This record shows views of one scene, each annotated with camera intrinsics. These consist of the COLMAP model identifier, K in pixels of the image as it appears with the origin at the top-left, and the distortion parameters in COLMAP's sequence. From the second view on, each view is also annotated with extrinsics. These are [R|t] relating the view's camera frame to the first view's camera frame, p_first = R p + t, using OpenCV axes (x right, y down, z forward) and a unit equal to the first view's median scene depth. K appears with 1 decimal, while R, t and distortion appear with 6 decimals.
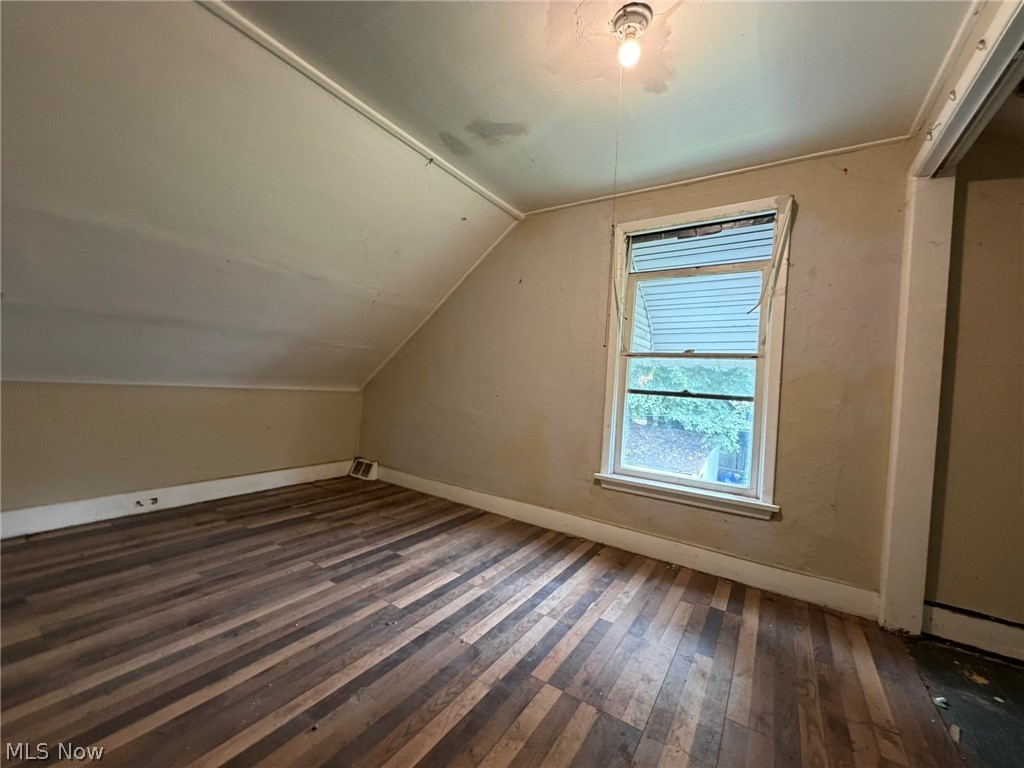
lens RADIAL K [[409.4, 0, 508.9], [0, 409.4, 385.9], [0, 0, 1]] dist [-0.000005, 0.000194]
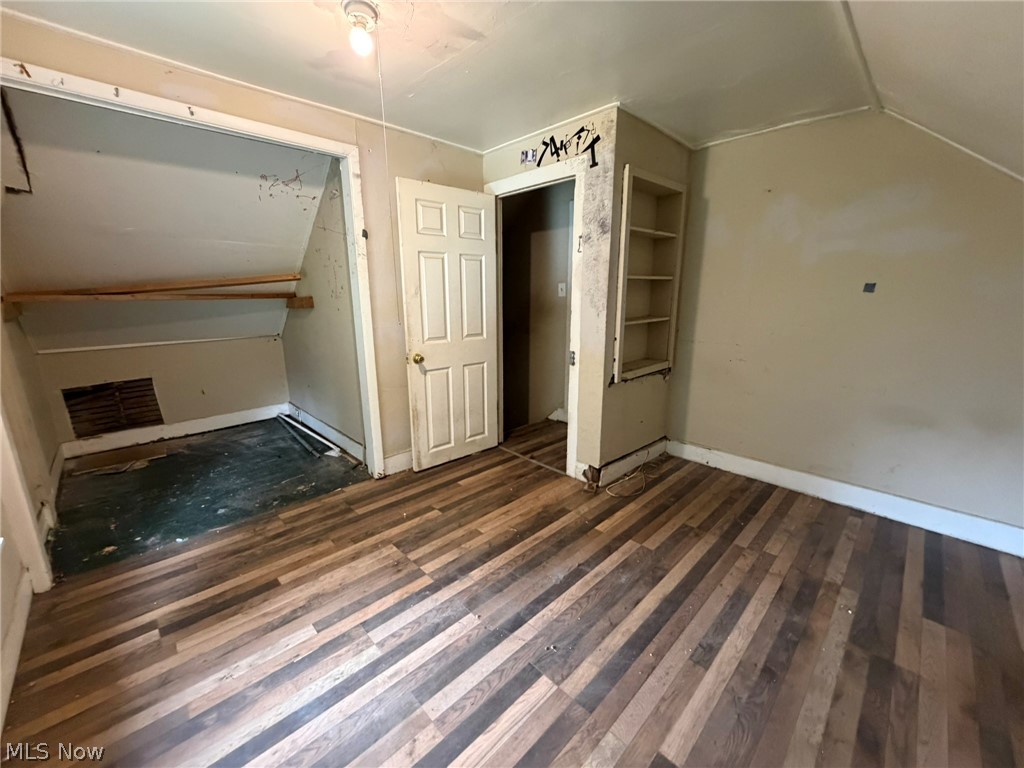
lens RADIAL K [[409.4, 0, 508.9], [0, 409.4, 385.9], [0, 0, 1]] dist [-0.000005, 0.000194]
pose [[-0.975367, -0.109652, 0.191404, -0.305177], [-0.061152, 0.968100, 0.242988, -0.194382], [-0.211942, 0.225298, -0.950958, 1.737282]]
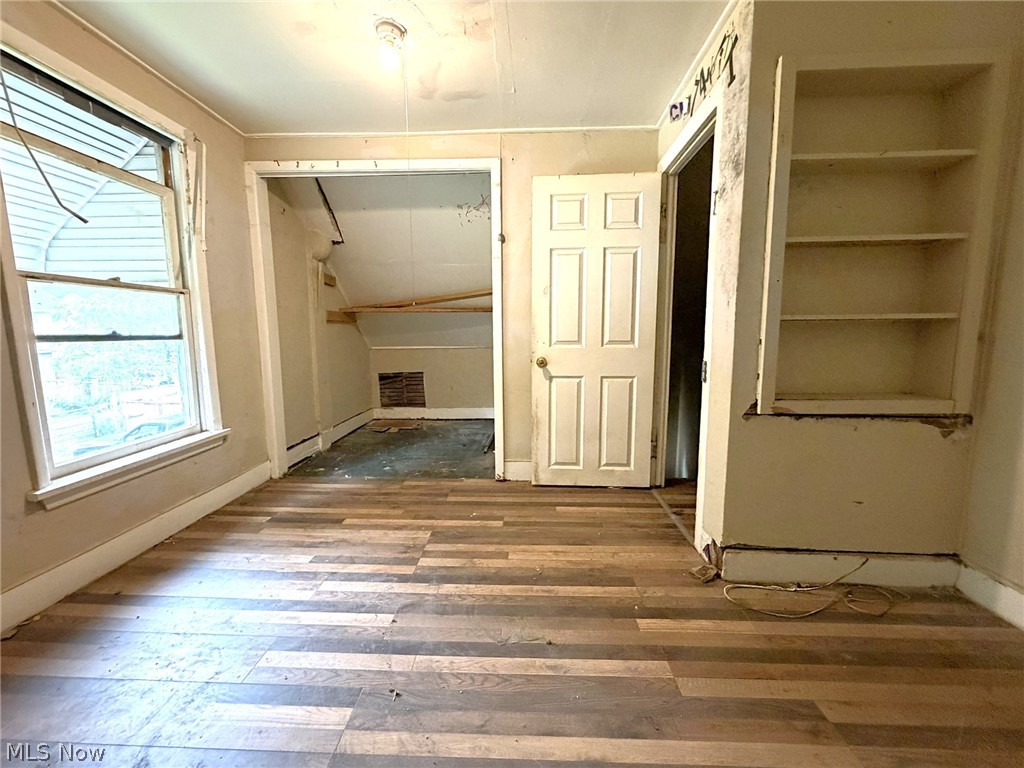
lens RADIAL K [[422.6, 0, 509.5], [0, 422.6, 387.2], [0, 0, 1]] dist [-0.002012, -0.000046]
pose [[-0.524163, -0.173154, 0.833829, -0.901459], [-0.027732, 0.982063, 0.186504, -0.079239], [-0.851166, 0.074635, -0.519563, 1.162165]]
